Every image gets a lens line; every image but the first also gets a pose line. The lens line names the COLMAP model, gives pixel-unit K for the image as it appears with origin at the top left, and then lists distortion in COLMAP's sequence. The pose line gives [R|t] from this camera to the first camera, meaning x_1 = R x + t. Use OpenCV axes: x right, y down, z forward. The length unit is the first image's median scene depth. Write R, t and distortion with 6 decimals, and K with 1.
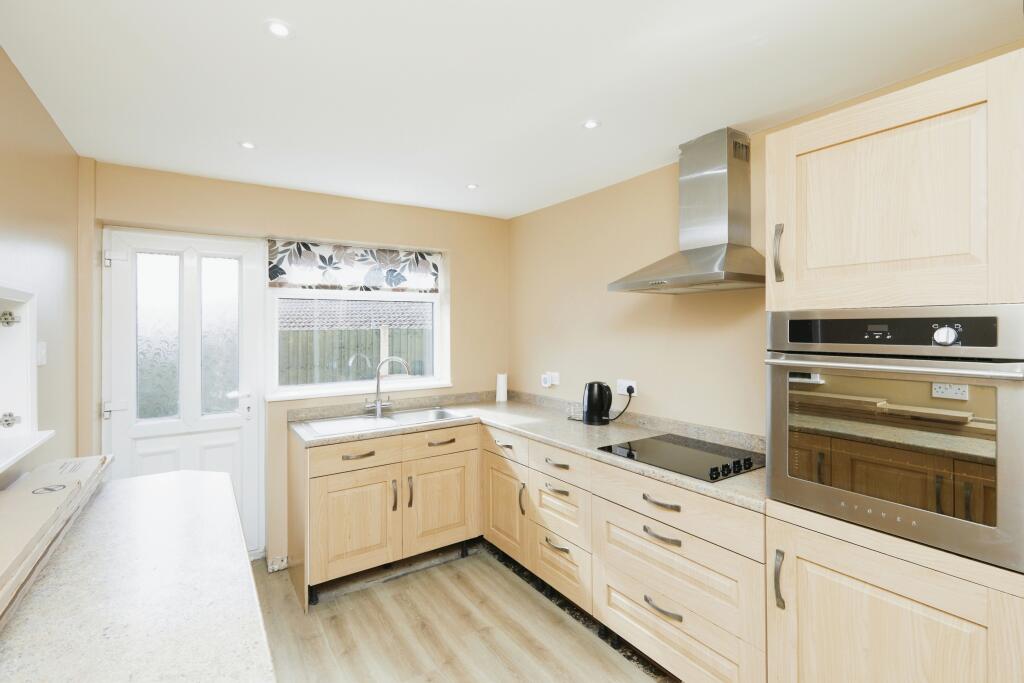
lens RADIAL K [[472.5, 0, 517.2], [0, 472.5, 323.6], [0, 0, 1]] dist [-0.000752, 0.000029]
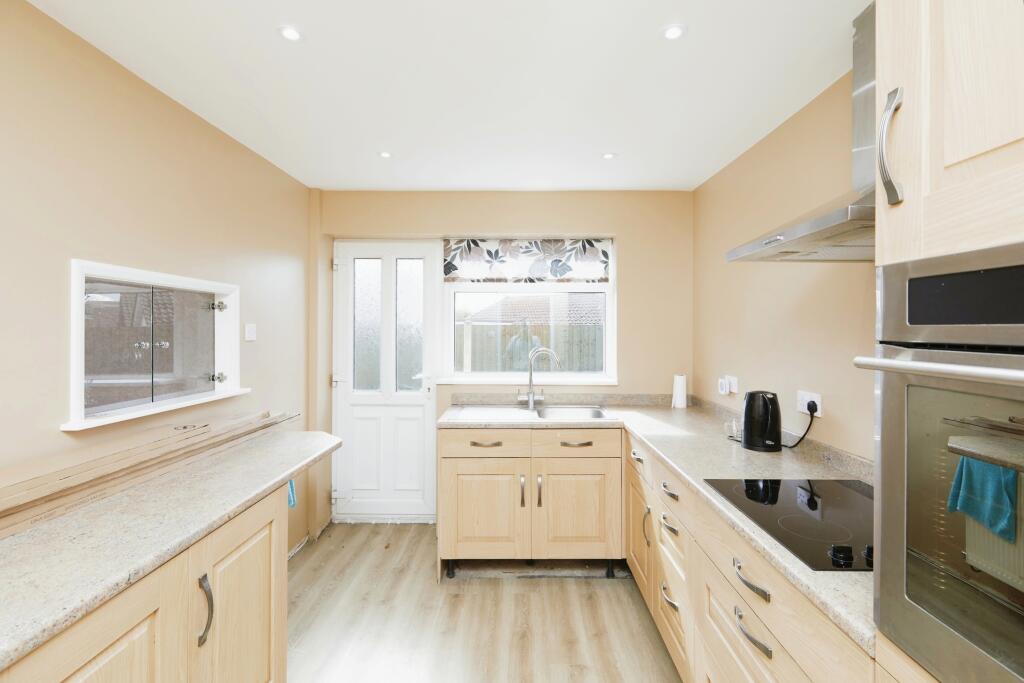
lens RADIAL K [[472.5, 0, 517.2], [0, 472.5, 323.6], [0, 0, 1]] dist [-0.000752, 0.000029]
pose [[0.829247, 0.005306, -0.558857, 0.238821], [-0.005739, 0.999983, 0.000978, 0.018621], [0.558853, 0.002396, 0.829264, 0.170920]]
